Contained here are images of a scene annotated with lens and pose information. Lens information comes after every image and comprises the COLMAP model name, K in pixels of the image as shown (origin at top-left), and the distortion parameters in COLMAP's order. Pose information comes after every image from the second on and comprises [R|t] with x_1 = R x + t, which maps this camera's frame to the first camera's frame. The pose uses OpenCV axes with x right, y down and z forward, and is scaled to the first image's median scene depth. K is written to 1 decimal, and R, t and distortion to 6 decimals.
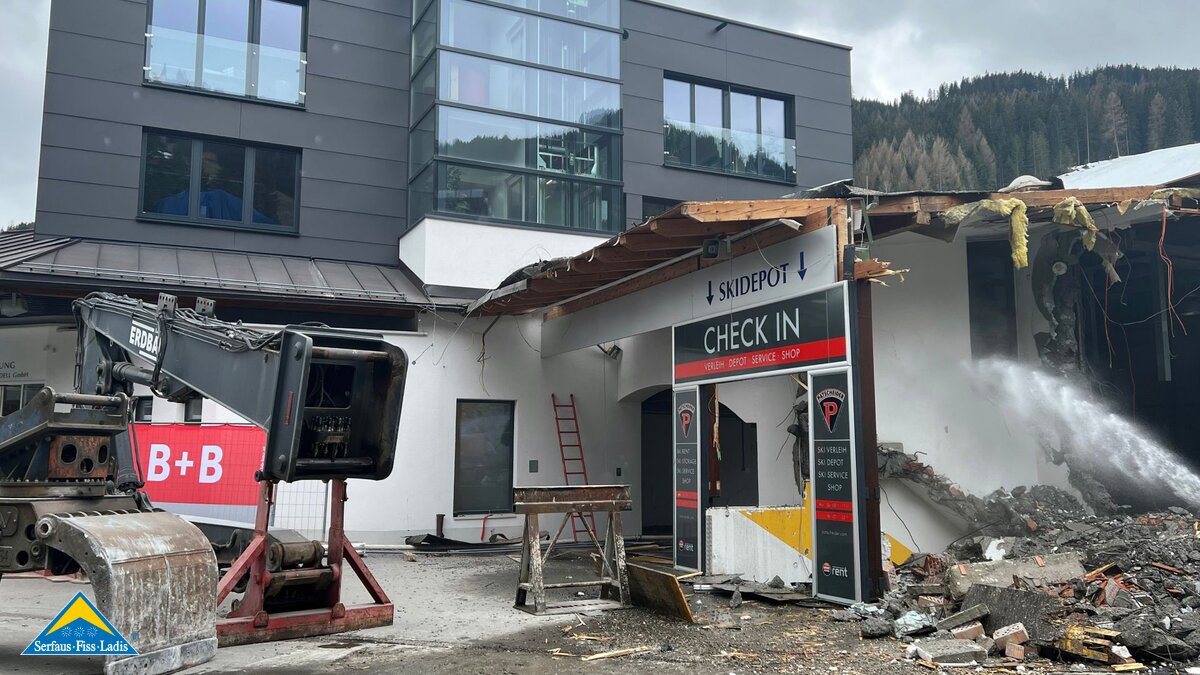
lens RADIAL K [[959.9, 0, 626.4], [0, 959.9, 329.1], [0, 0, 1]] dist [0.046169, -0.062308]
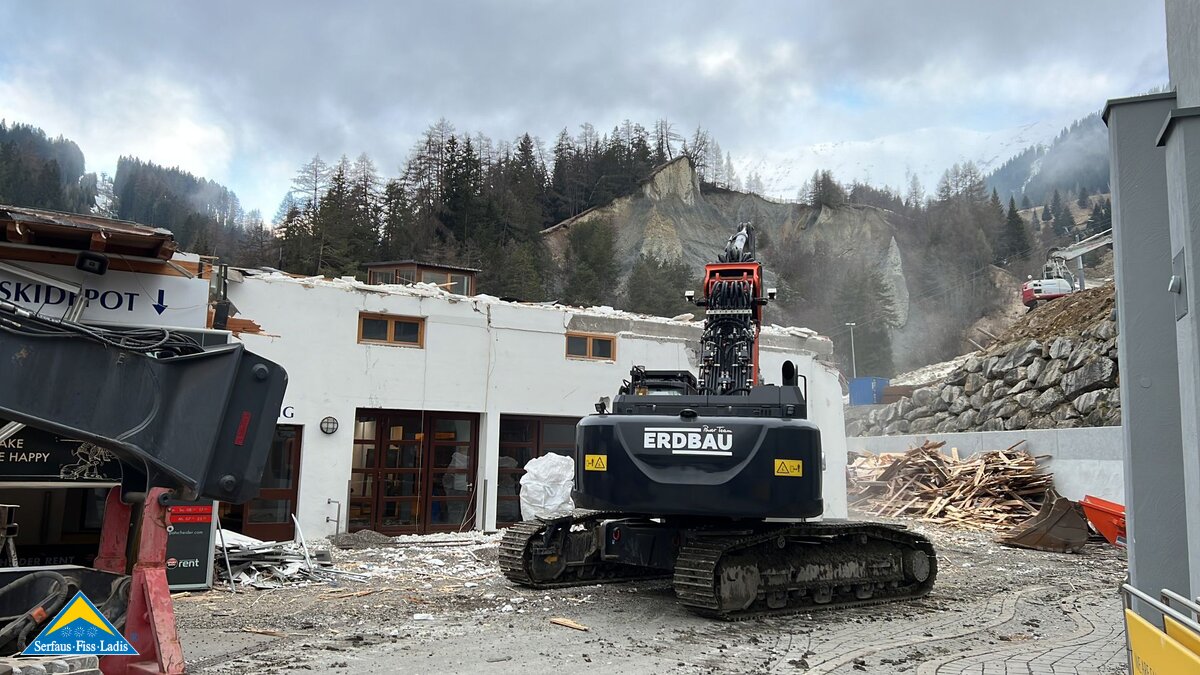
lens RADIAL K [[928.8, 0, 601.2], [0, 928.8, 333.3], [0, 0, 1]] dist [0.059852, -0.078893]
pose [[-0.049394, 0.138502, 0.989130, -1.005495], [-0.152039, 0.977754, -0.144501, 0.054881], [-0.987140, -0.157524, -0.027237, 0.548114]]
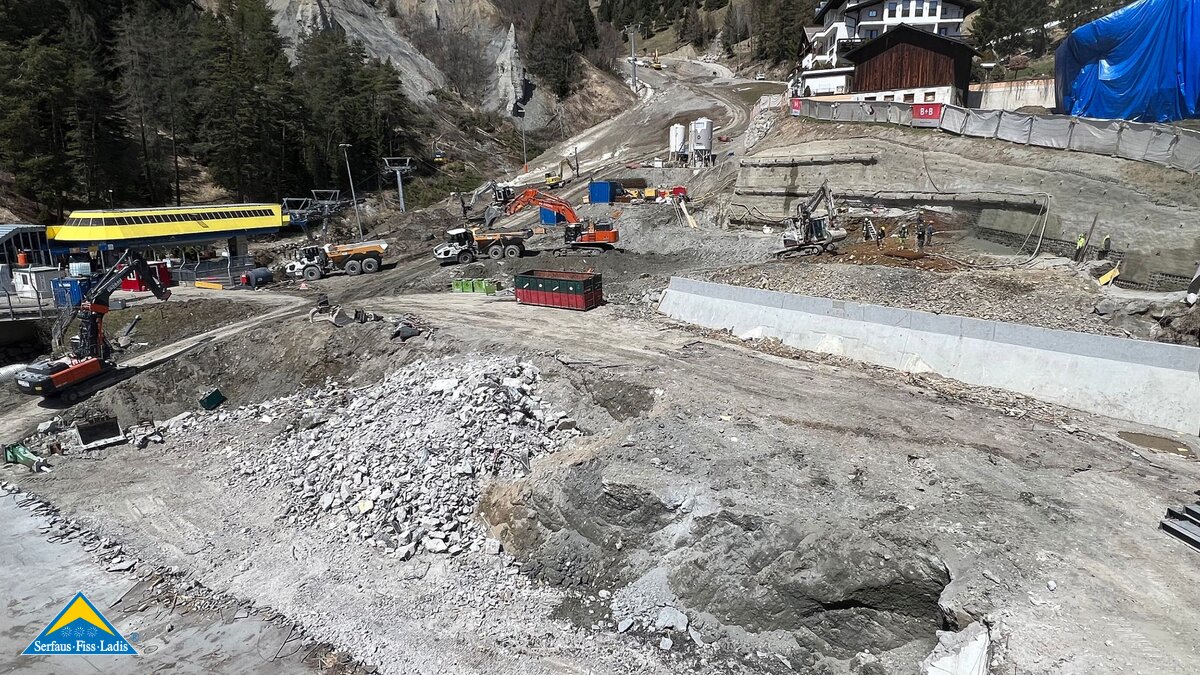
lens RADIAL K [[688.7, 0, 606.0], [0, 688.7, 337.1], [0, 0, 1]] dist [-0.001186, 0.007712]
pose [[-0.538648, -0.179084, 0.823278, 0.283085], [-0.107589, 0.983770, 0.143603, -0.514053], [-0.835633, -0.011224, -0.549173, 2.291017]]
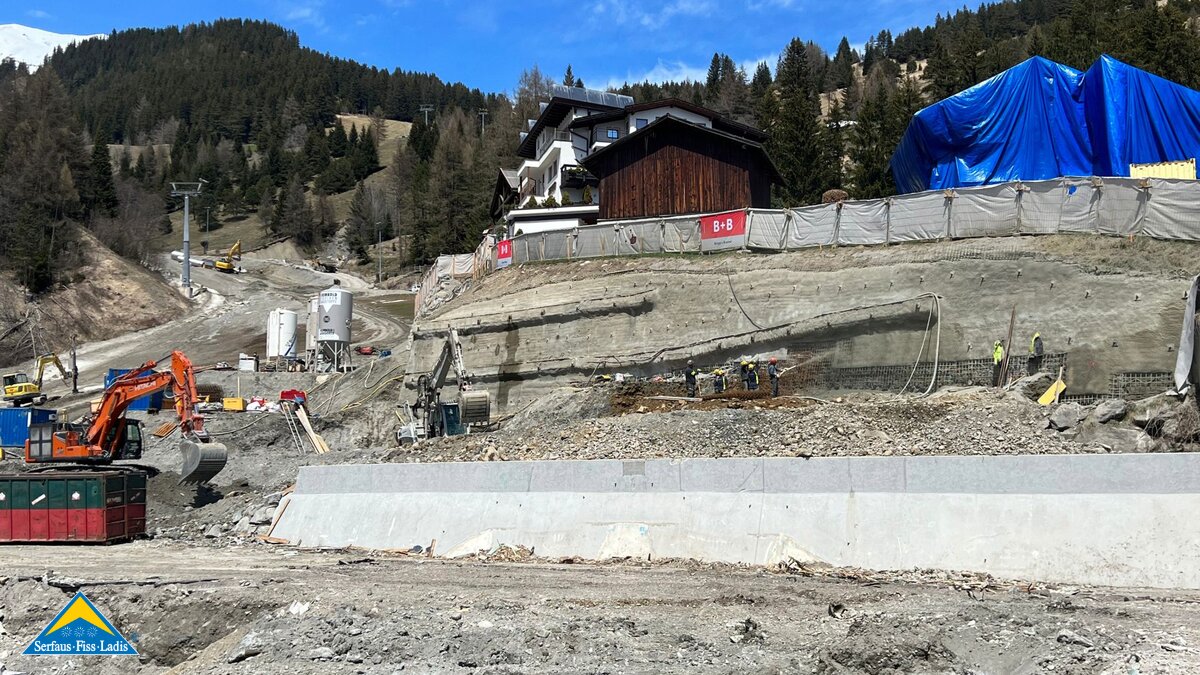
lens RADIAL K [[1279.1, 0, 598.8], [0, 1279.1, 349.4], [0, 0, 1]] dist [0.078657, 0.000000]
pose [[-0.800445, 0.074245, 0.594791, 0.566488], [-0.080183, 0.970118, -0.229002, 0.273653], [-0.594019, -0.230996, -0.770572, 2.188649]]
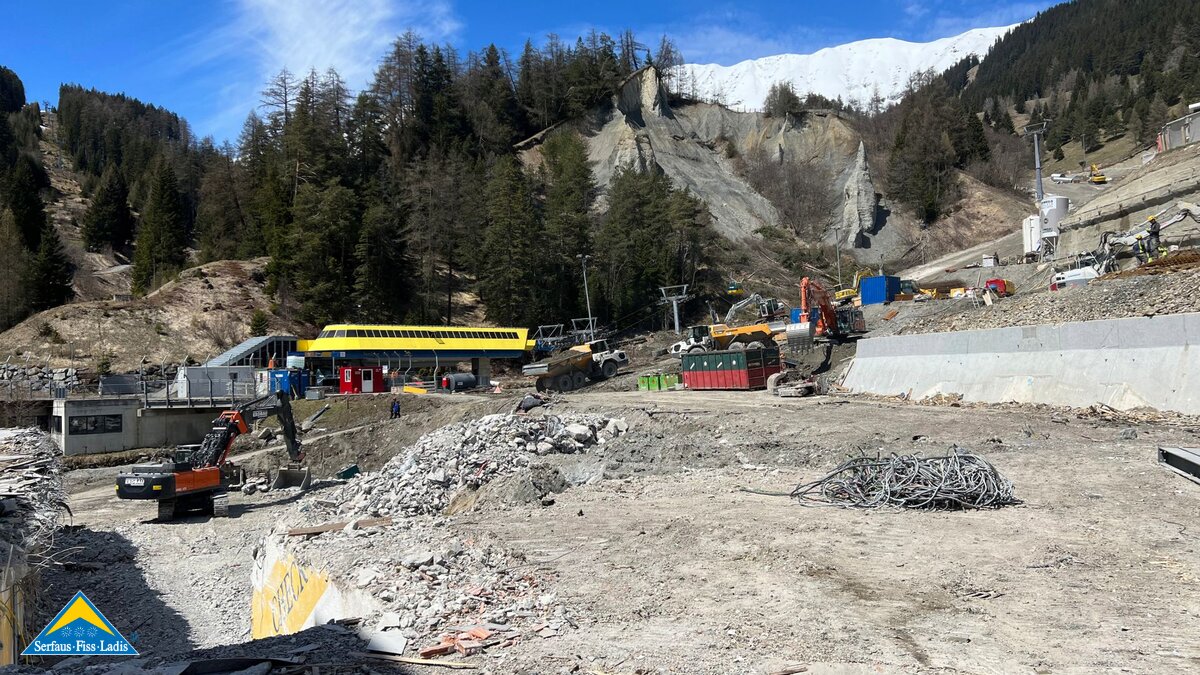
lens RADIAL K [[893.6, 0, 609.4], [0, 893.6, 340.3], [0, 0, 1]] dist [0.052071, -0.047339]
pose [[-0.099544, 0.040958, 0.994190, -0.431588], [-0.112176, 0.992321, -0.052113, 0.113753], [-0.988690, -0.116712, -0.094185, 0.947937]]
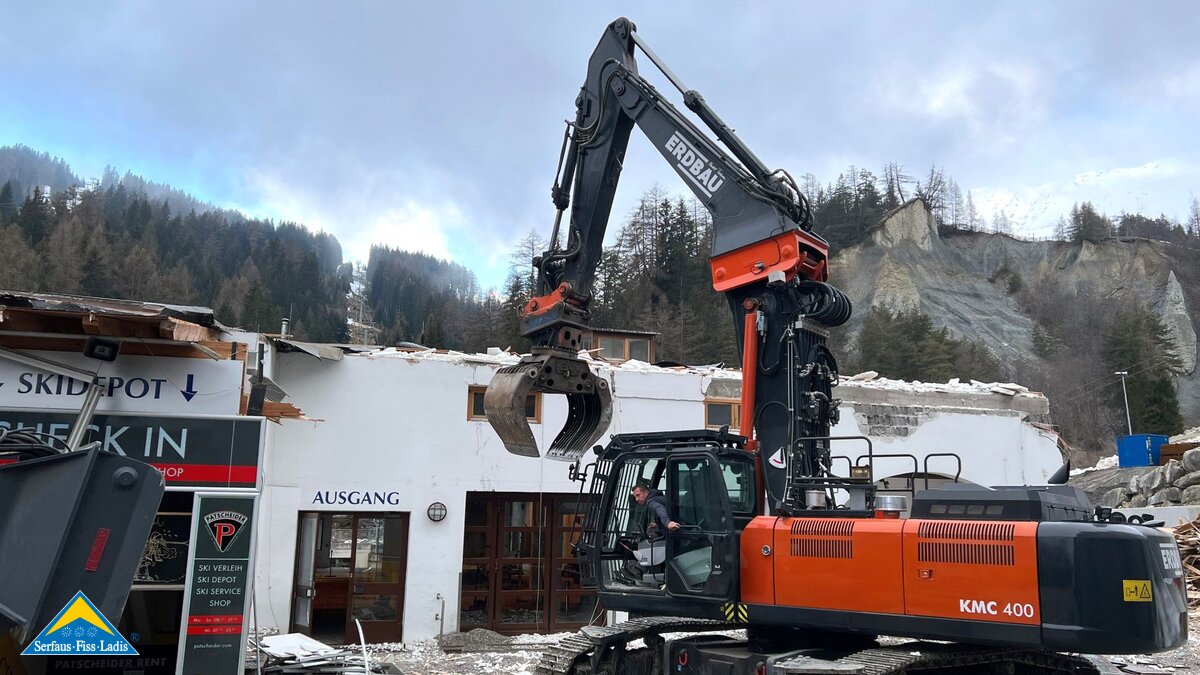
lens RADIAL K [[959.9, 0, 618.9], [0, 959.9, 339.0], [0, 0, 1]] dist [0.046169, -0.062308]
pose [[0.179868, 0.194774, 0.964215, -0.815086], [-0.144556, 0.974794, -0.169945, -0.007222], [-0.973011, -0.108815, 0.203489, 0.362081]]
